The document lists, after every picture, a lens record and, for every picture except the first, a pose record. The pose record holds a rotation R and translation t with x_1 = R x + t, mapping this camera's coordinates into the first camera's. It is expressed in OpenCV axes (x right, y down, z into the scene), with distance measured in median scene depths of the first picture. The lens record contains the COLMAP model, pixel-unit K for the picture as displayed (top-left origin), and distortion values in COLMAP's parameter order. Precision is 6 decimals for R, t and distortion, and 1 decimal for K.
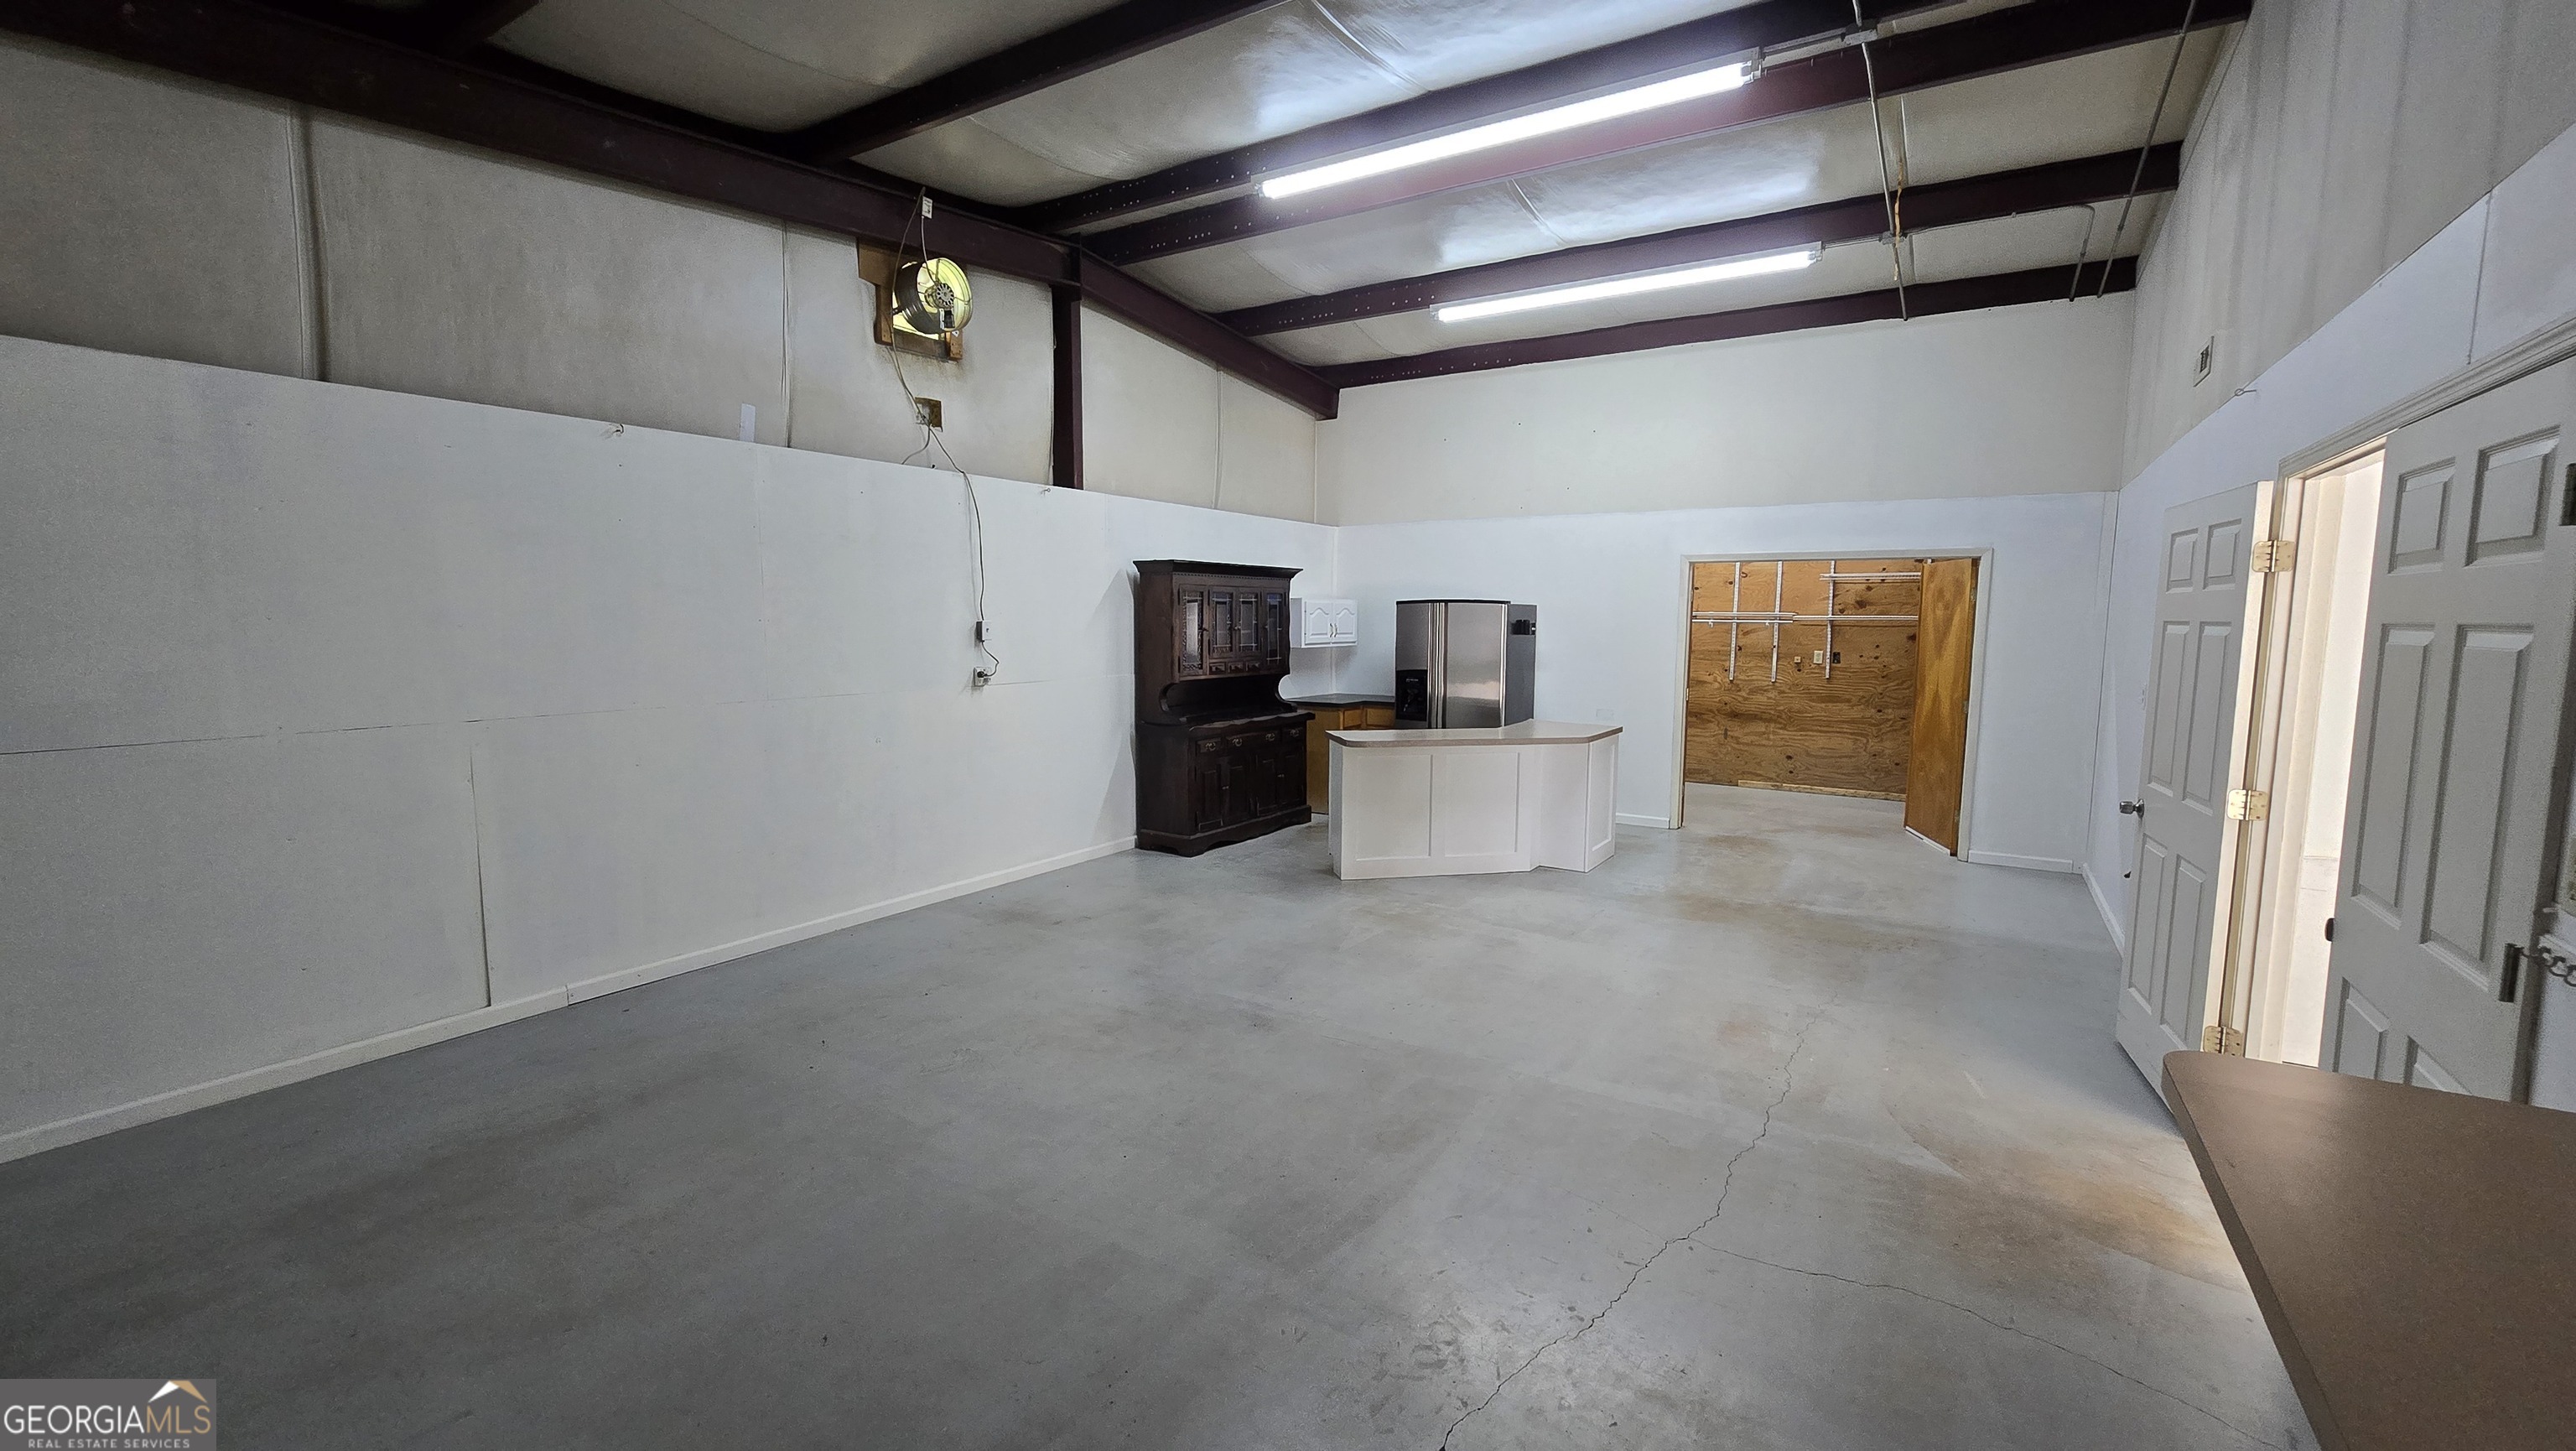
lens RADIAL K [[1056.8, 0, 1271.1], [0, 1056.8, 727.7], [0, 0, 1]] dist [-0.006086, 0.002258]
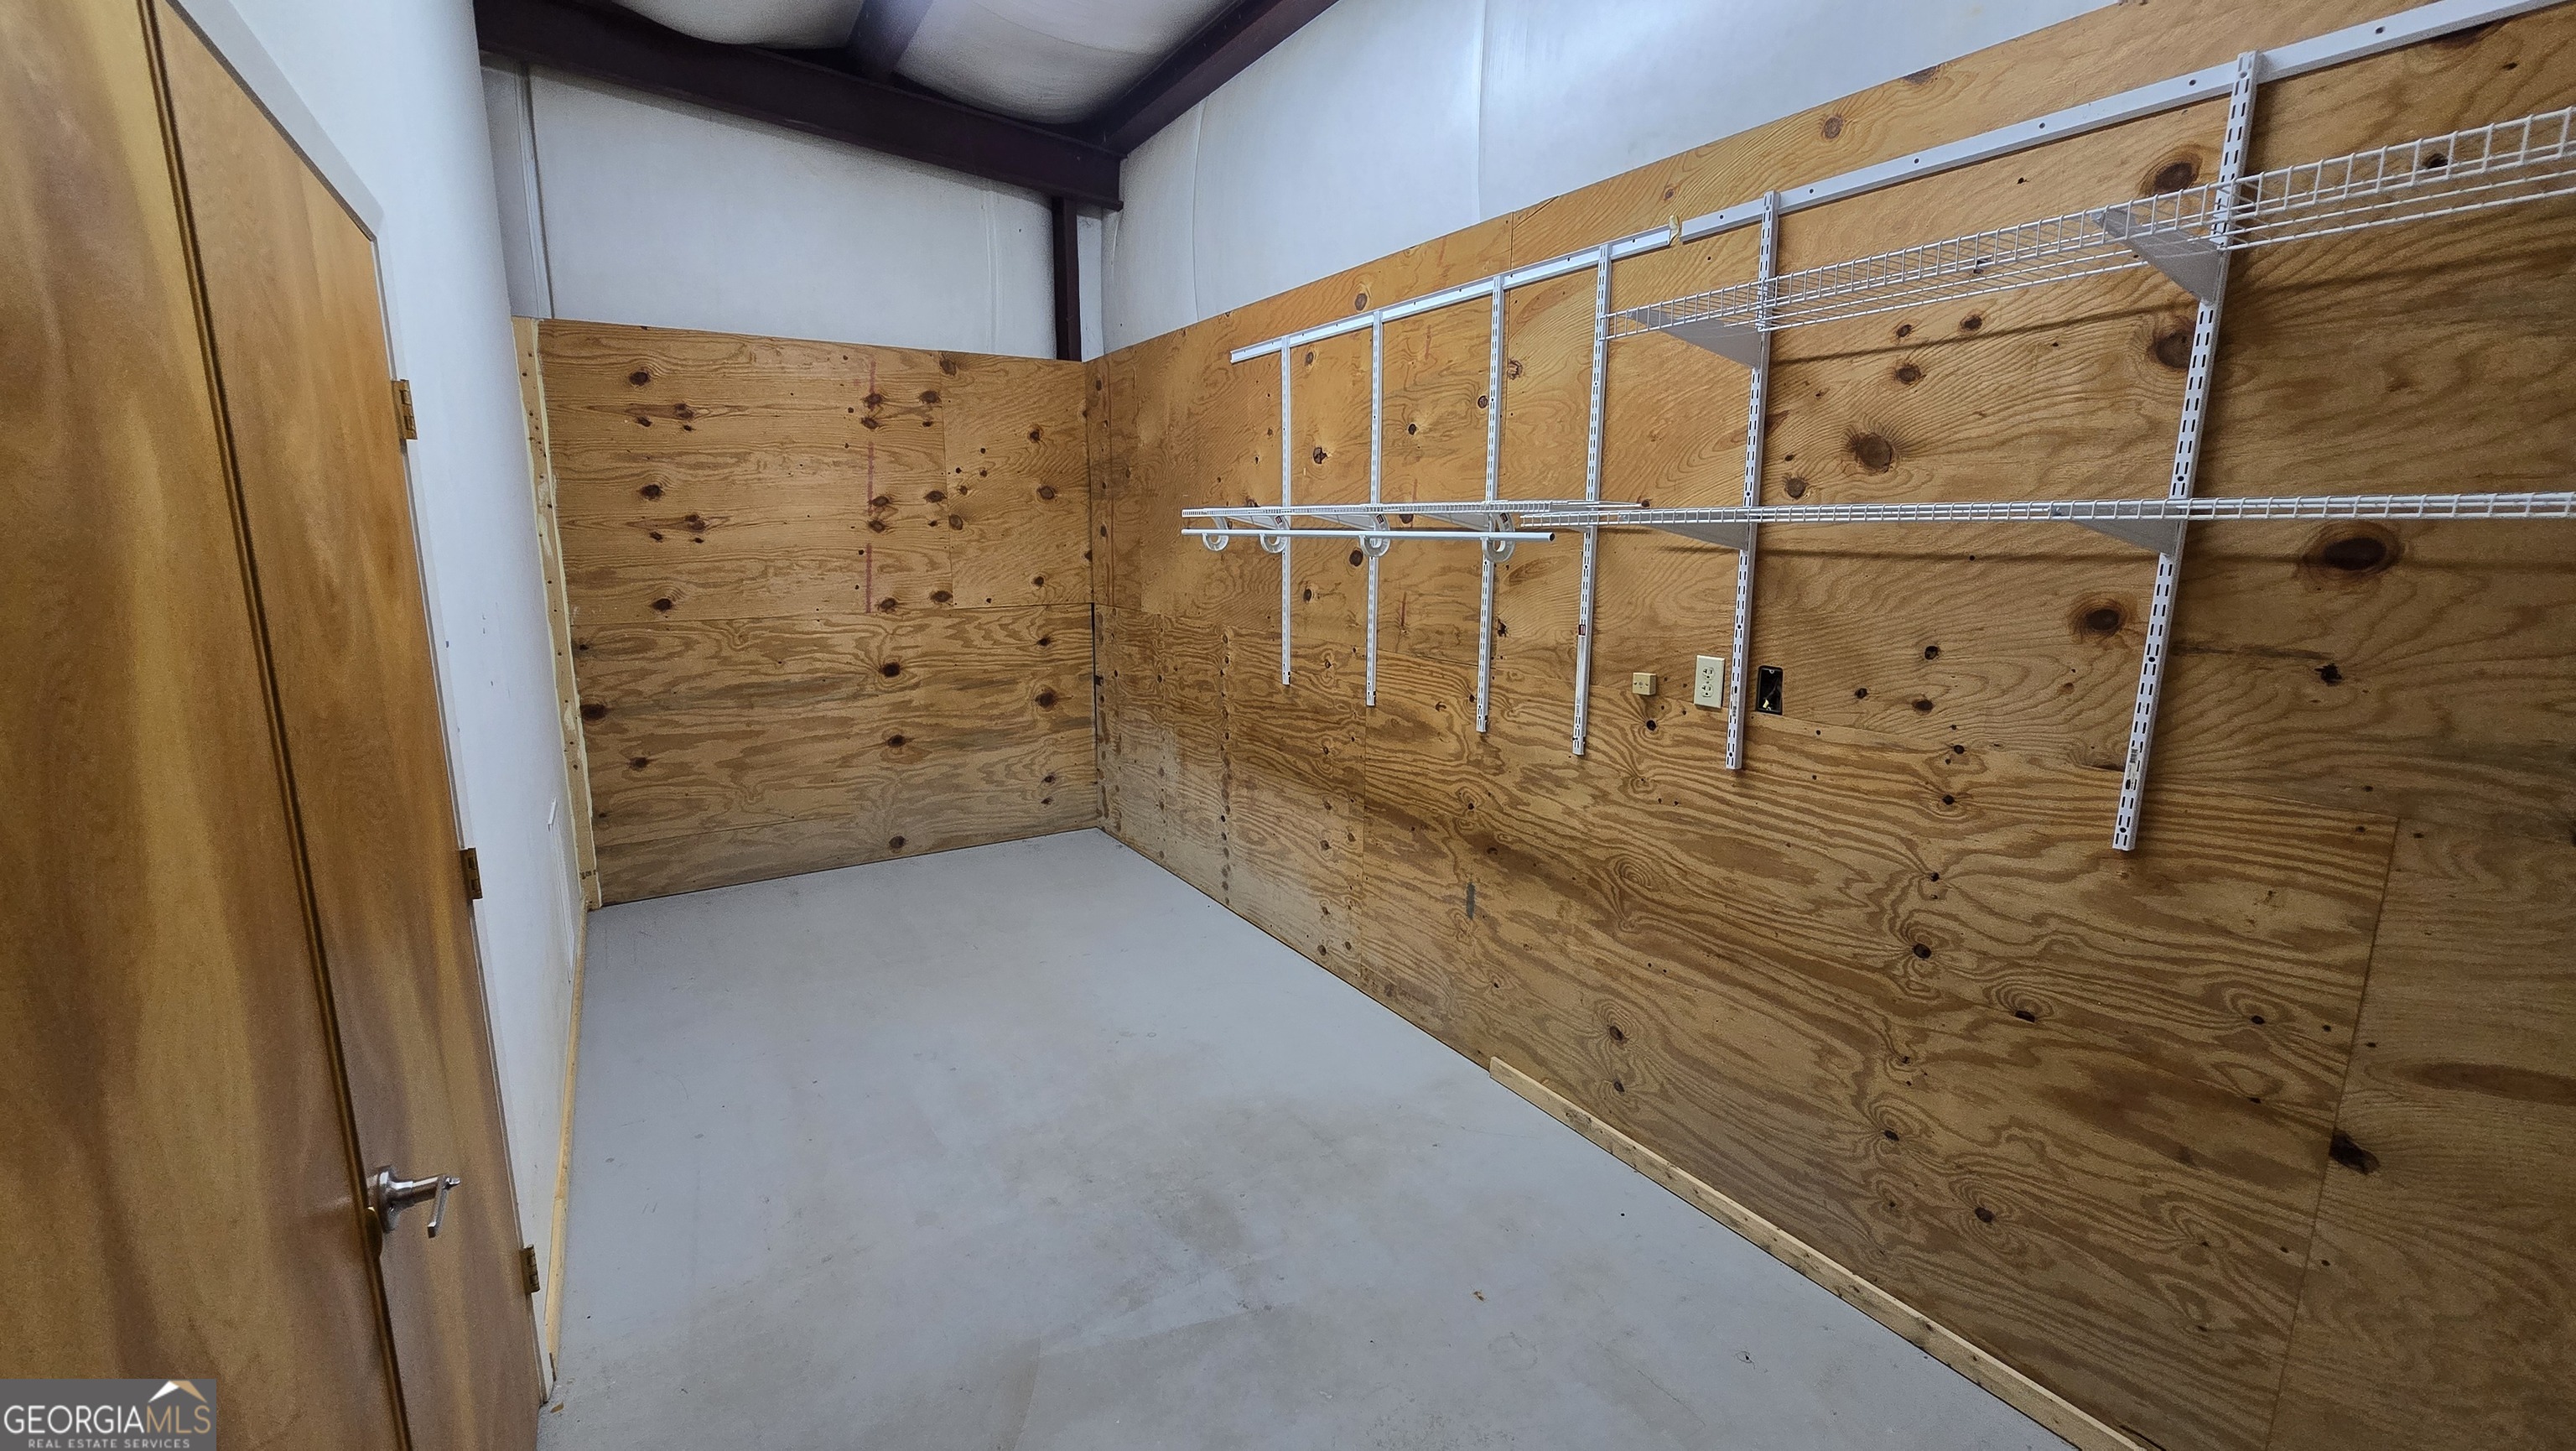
lens RADIAL K [[1056.8, 0, 1279.8], [0, 1056.8, 727.2], [0, 0, 1]] dist [-0.006086, 0.002258]
pose [[0.904071, 0.076350, -0.420508, 0.556464], [-0.044992, 0.995449, 0.084010, -0.075417], [0.425008, -0.057031, 0.903391, 0.766856]]
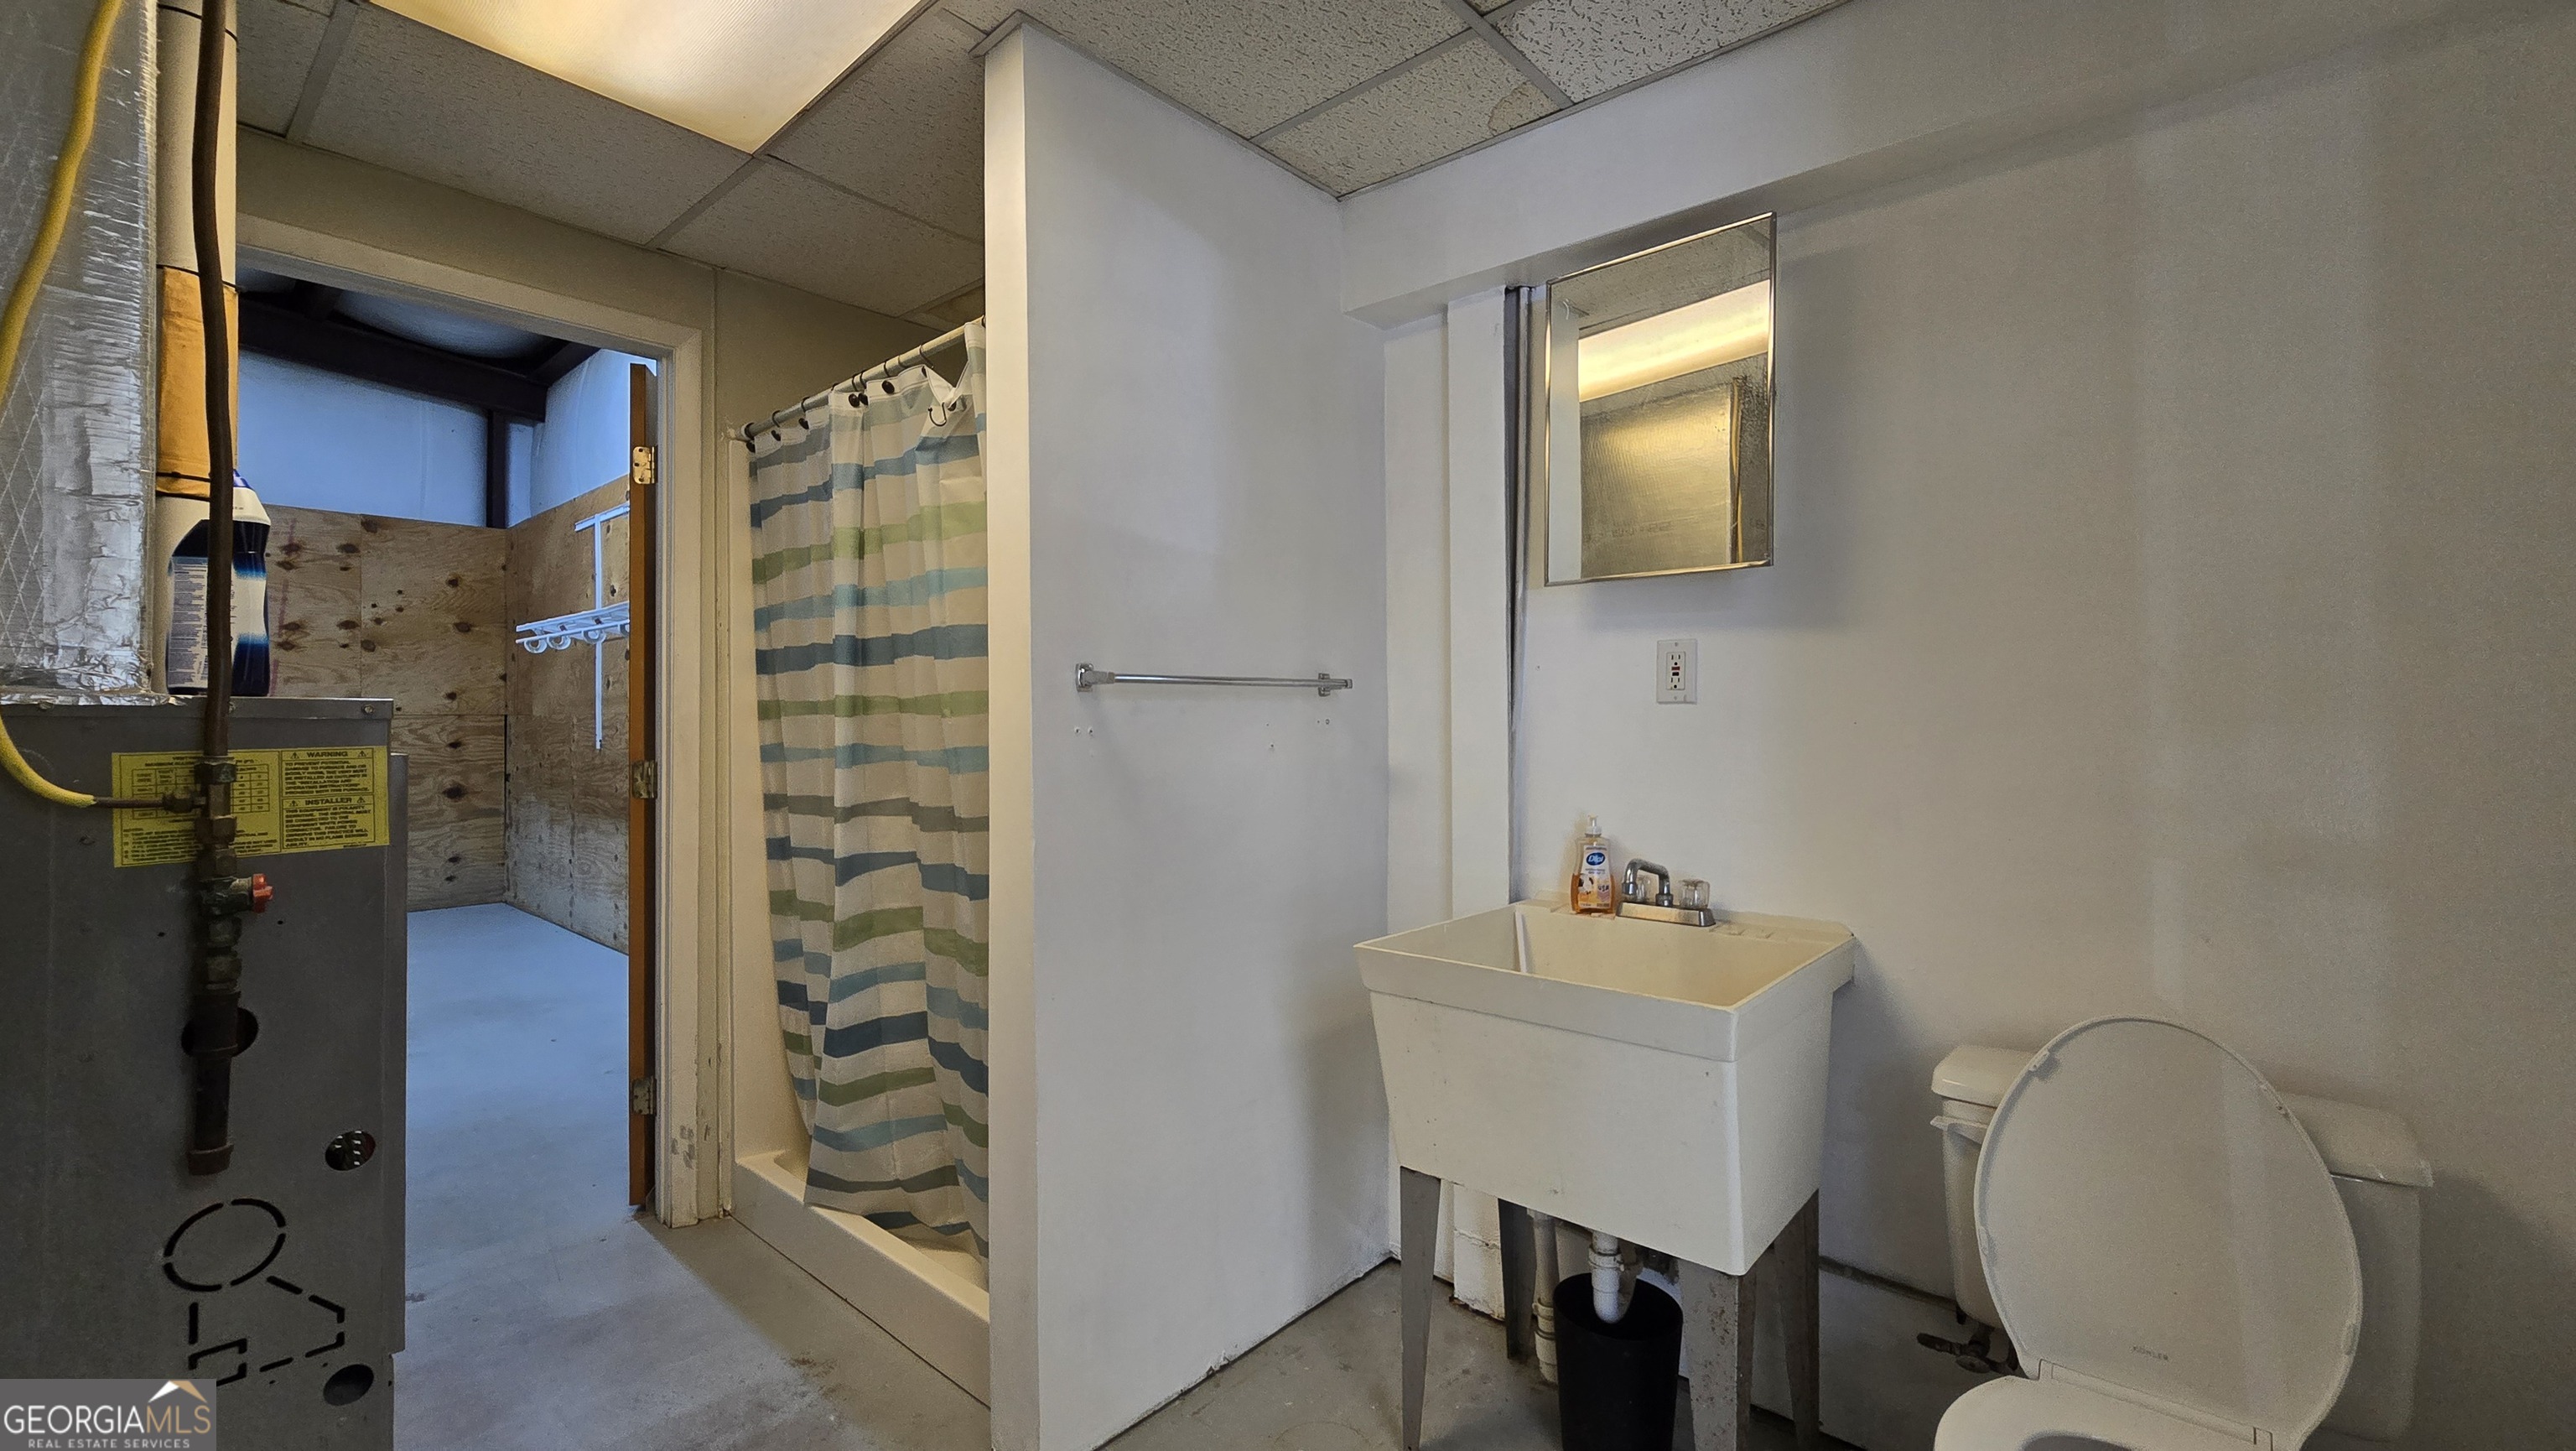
lens RADIAL K [[1056.8, 0, 1268.9], [0, 1056.8, 720.7], [0, 0, 1]] dist [-0.006086, 0.002258]
pose [[0.988920, -0.002745, -0.148426, 0.853121], [-0.013680, 0.993889, -0.109529, -0.010665], [0.147819, 0.110346, 0.982839, 0.613129]]
